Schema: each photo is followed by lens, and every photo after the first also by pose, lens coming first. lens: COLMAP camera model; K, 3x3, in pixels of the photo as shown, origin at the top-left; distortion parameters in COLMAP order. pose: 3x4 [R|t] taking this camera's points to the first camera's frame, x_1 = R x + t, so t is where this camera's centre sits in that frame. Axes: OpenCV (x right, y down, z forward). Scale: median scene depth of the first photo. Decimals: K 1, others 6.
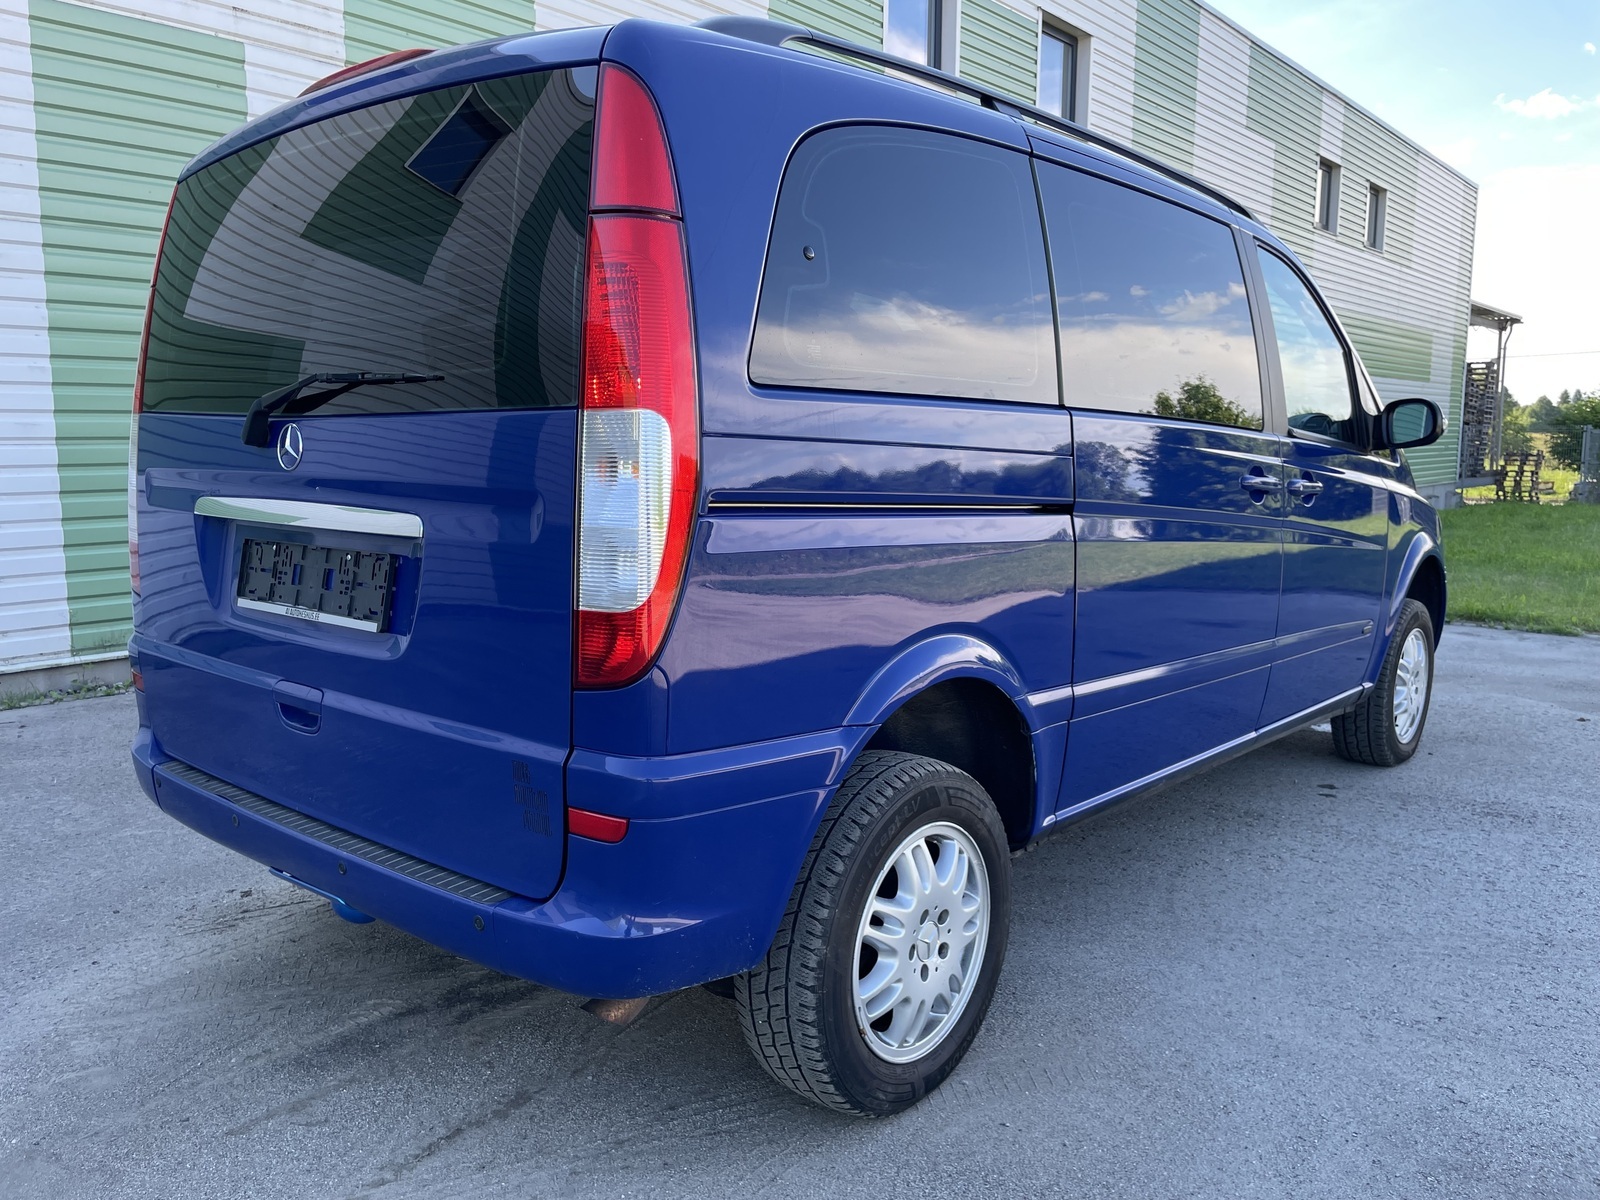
lens RADIAL K [[1209.1, 0, 800.0], [0, 1209.1, 600.0], [0, 0, 1]] dist [0.083942, -0.121786]
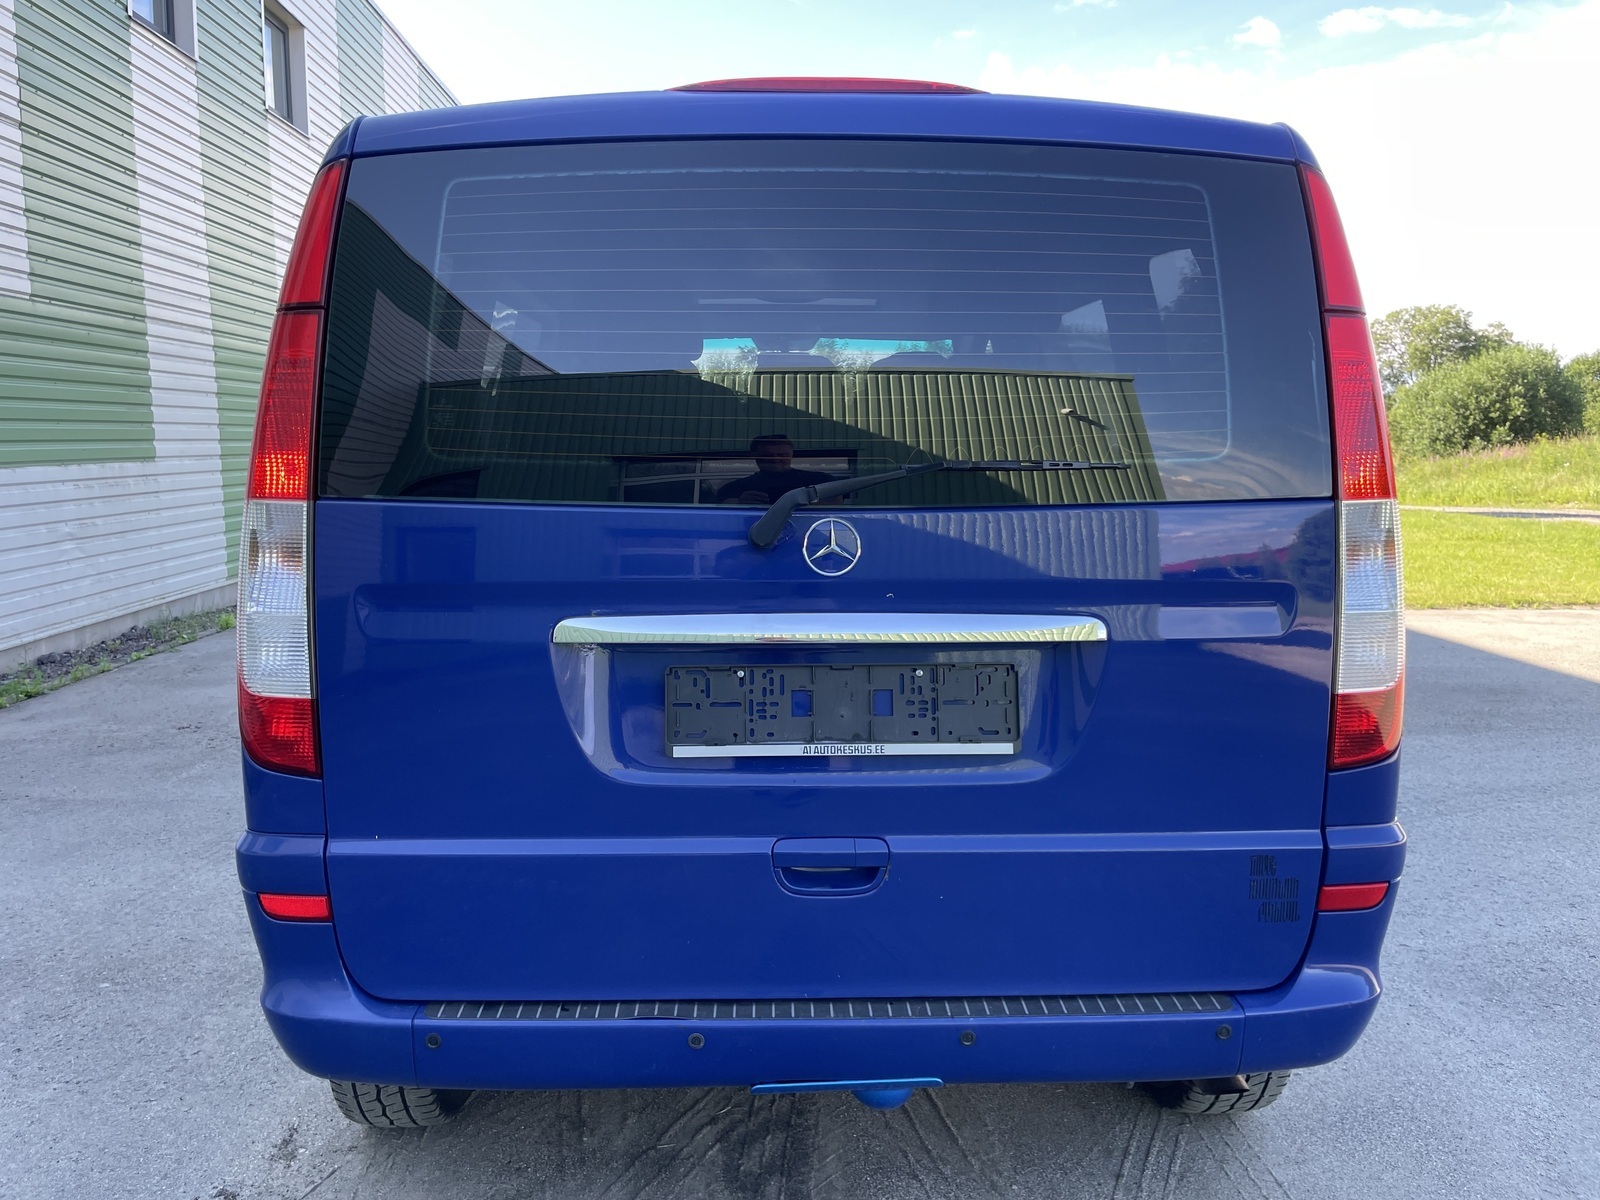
lens RADIAL K [[1209.1, 0, 800.0], [0, 1209.1, 600.0], [0, 0, 1]] dist [0.083942, -0.121786]
pose [[0.739893, -0.090909, 0.666554, -0.981572], [0.093650, 0.995098, 0.031765, -0.119019], [-0.666174, 0.038920, 0.744780, 0.428709]]
